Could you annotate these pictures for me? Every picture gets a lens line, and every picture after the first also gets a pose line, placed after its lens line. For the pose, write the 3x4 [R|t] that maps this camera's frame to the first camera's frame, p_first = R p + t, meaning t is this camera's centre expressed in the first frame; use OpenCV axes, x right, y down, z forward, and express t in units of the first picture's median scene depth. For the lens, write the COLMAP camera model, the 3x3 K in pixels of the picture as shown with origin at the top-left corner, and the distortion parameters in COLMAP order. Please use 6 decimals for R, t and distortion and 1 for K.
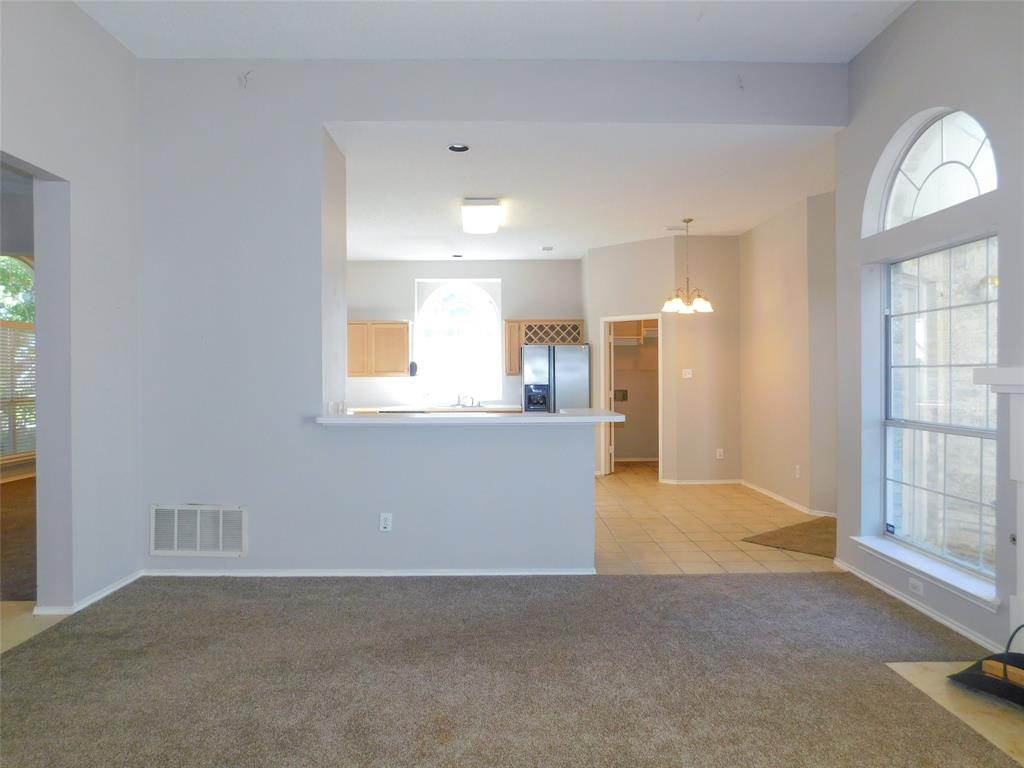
lens RADIAL K [[684.1, 0, 512.7], [0, 684.1, 384.3], [0, 0, 1]] dist [-0.047964, 0.029557]
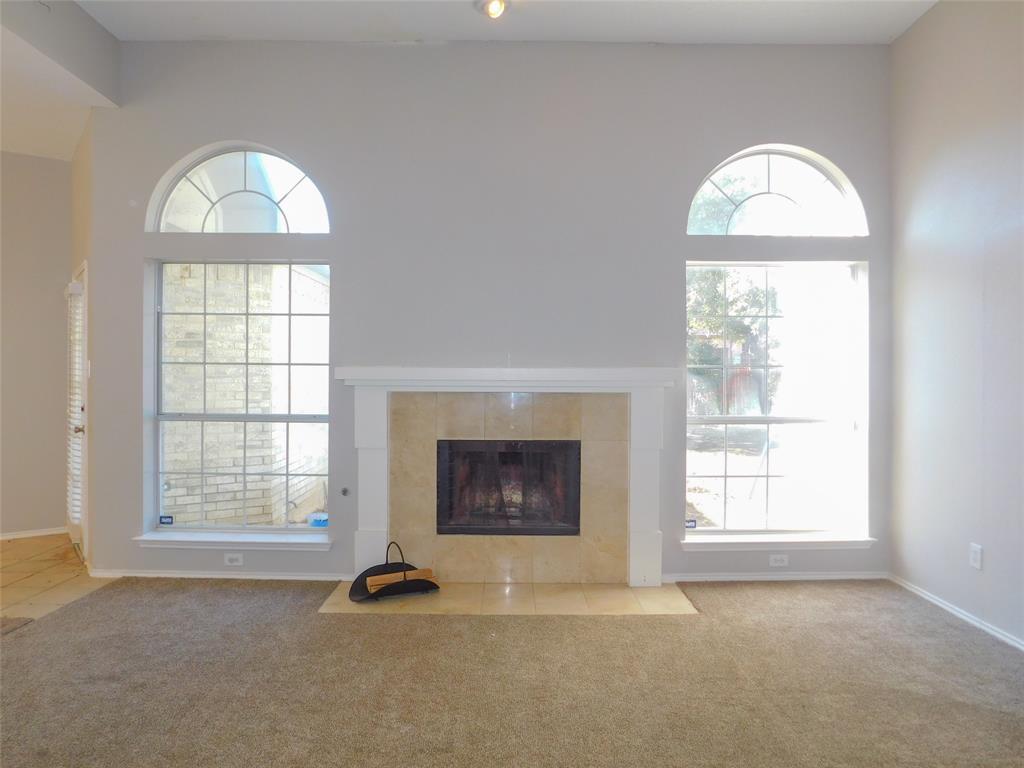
lens RADIAL K [[684.1, 0, 508.4], [0, 684.1, 379.2], [0, 0, 1]] dist [-0.047964, 0.029557]
pose [[0.022891, -0.003062, 0.999733, -0.495921], [0.004751, 0.999984, 0.002954, -0.002195], [-0.999727, 0.004682, 0.022905, 0.487495]]
